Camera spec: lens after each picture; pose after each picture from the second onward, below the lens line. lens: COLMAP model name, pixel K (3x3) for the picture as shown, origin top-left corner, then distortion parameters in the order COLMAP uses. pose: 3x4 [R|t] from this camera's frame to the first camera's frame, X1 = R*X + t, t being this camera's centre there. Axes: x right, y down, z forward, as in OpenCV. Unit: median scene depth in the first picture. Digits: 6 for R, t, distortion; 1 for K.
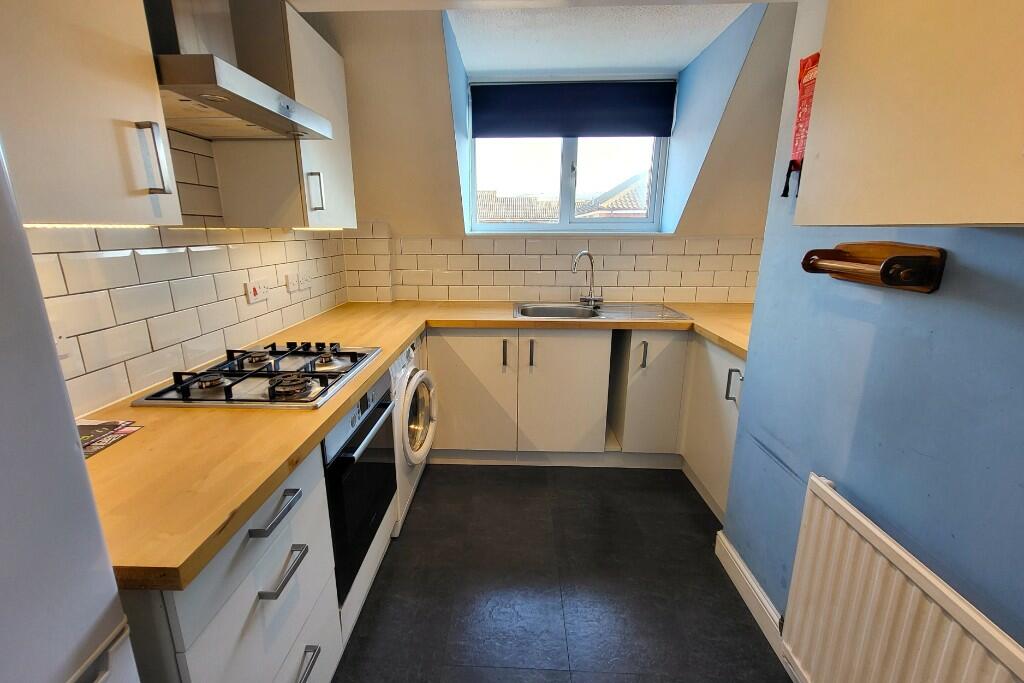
lens RADIAL K [[406.2, 0, 507.8], [0, 406.2, 337.2], [0, 0, 1]] dist [0.002308, -0.000100]
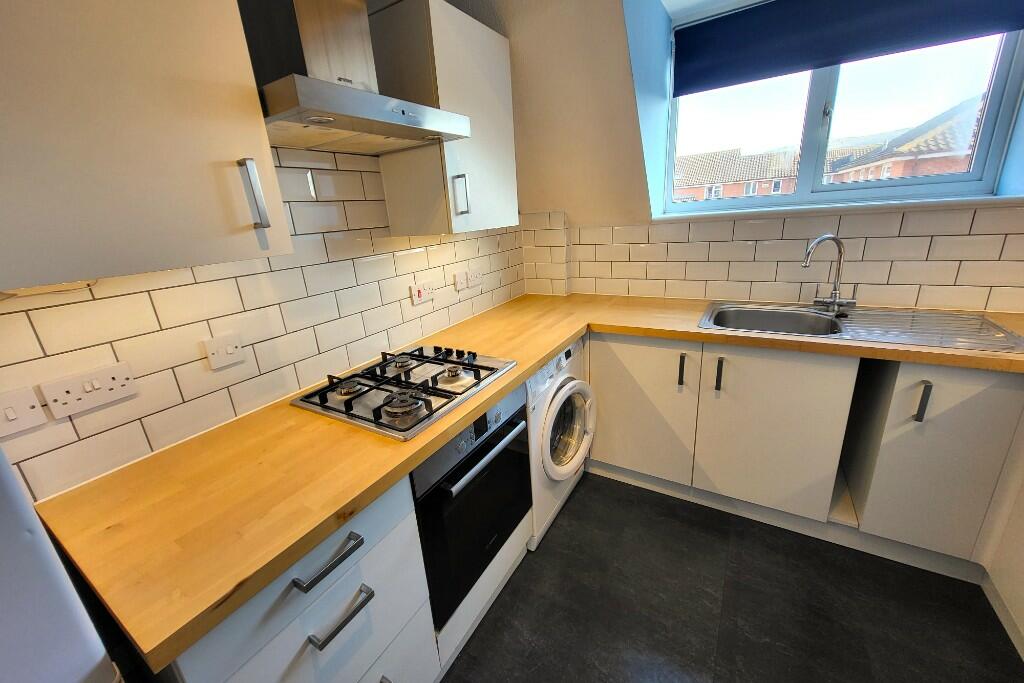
lens RADIAL K [[394.0, 0, 504.2], [0, 394.0, 339.5], [0, 0, 1]] dist [0.003315, 0.000062]
pose [[0.864252, 0.092794, -0.494427, 0.080297], [-0.058429, 0.994704, 0.084554, -0.077397], [0.499654, -0.044187, 0.865097, 0.173321]]
